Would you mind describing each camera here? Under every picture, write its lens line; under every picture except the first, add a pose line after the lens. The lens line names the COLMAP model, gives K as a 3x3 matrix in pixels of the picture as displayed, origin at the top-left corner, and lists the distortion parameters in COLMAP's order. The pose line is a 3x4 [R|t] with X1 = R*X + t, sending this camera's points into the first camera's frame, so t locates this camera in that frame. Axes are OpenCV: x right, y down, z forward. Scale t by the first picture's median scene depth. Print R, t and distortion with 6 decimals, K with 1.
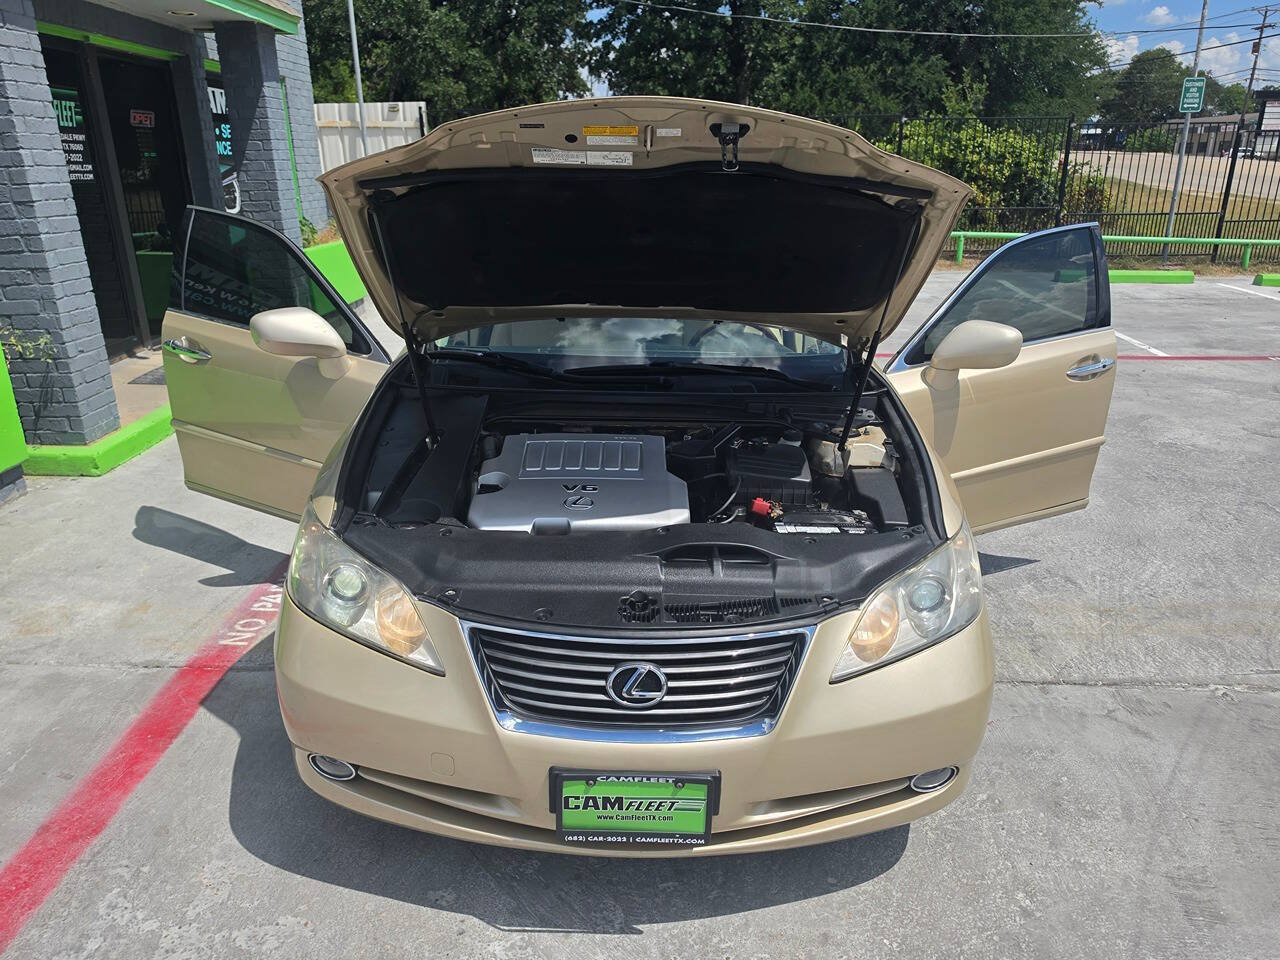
lens RADIAL K [[895.8, 0, 638.0], [0, 895.8, 483.5], [0, 0, 1]] dist [-0.001514, -0.005780]
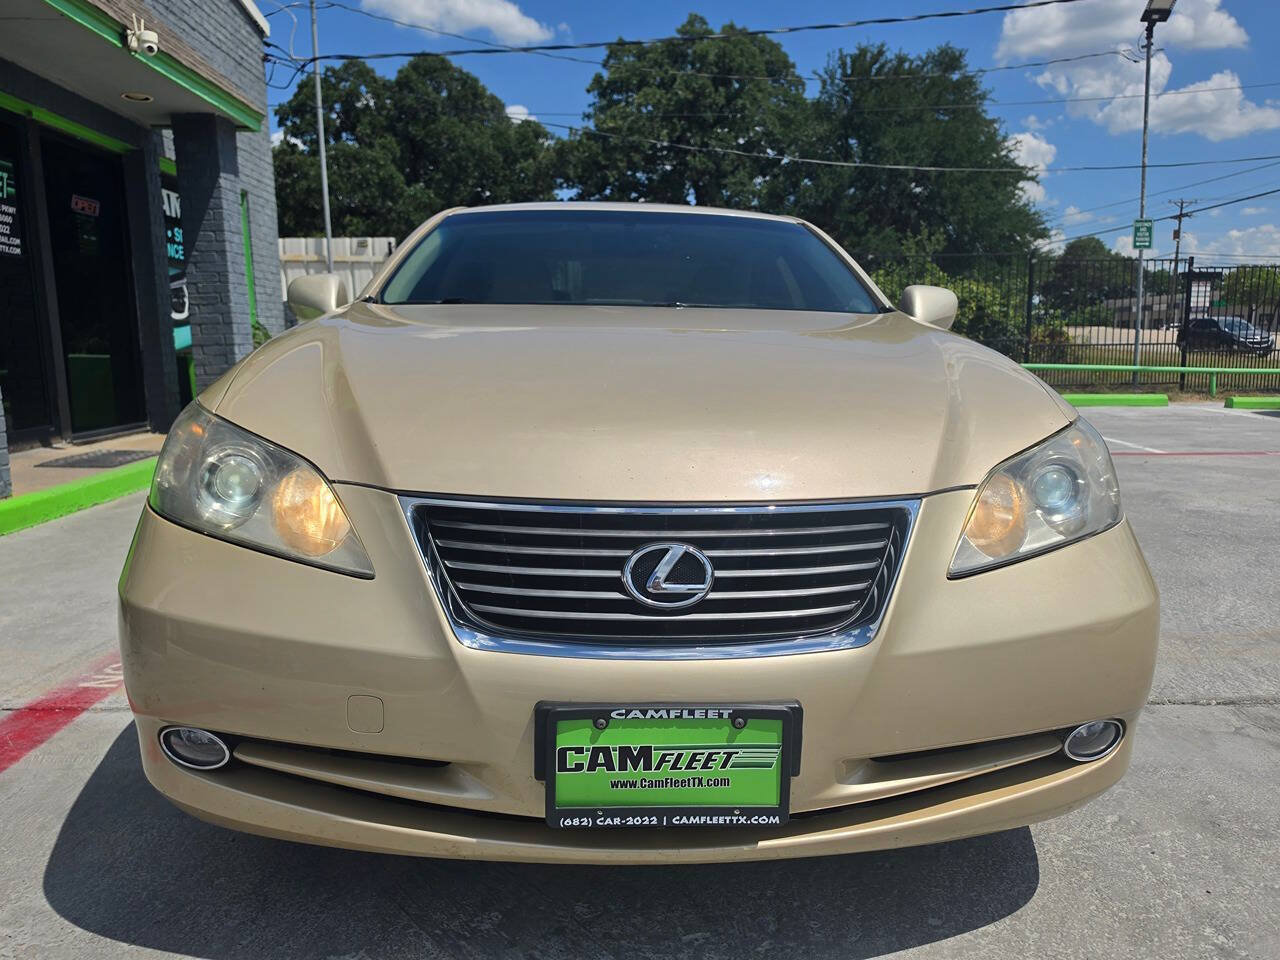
lens RADIAL K [[911.1, 0, 664.3], [0, 911.1, 481.5], [0, 0, 1]] dist [0.020075, -0.028017]
pose [[0.998008, -0.011552, 0.062017, -0.027279], [0.023334, 0.980966, -0.192775, 0.173092], [-0.058610, 0.193838, 0.979281, 0.194124]]
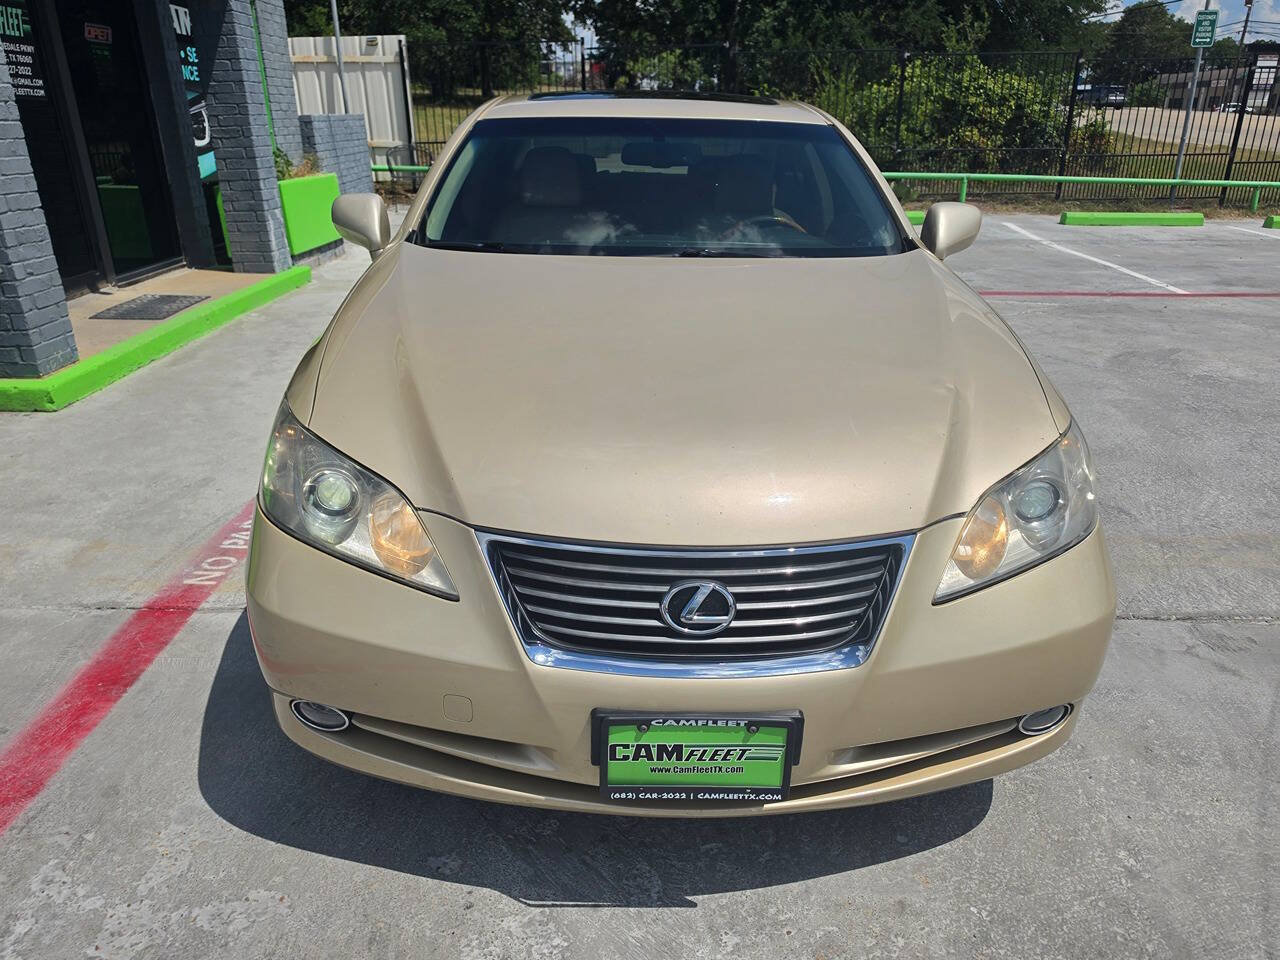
lens RADIAL K [[895.7, 0, 638.9], [0, 895.7, 482.5], [0, 0, 1]] dist [-0.000488, -0.004135]
pose [[0.999858, -0.006333, 0.015618, -0.032449], [0.005697, 0.999166, 0.040445, 0.048412], [-0.015861, -0.040351, 0.999060, 0.117509]]
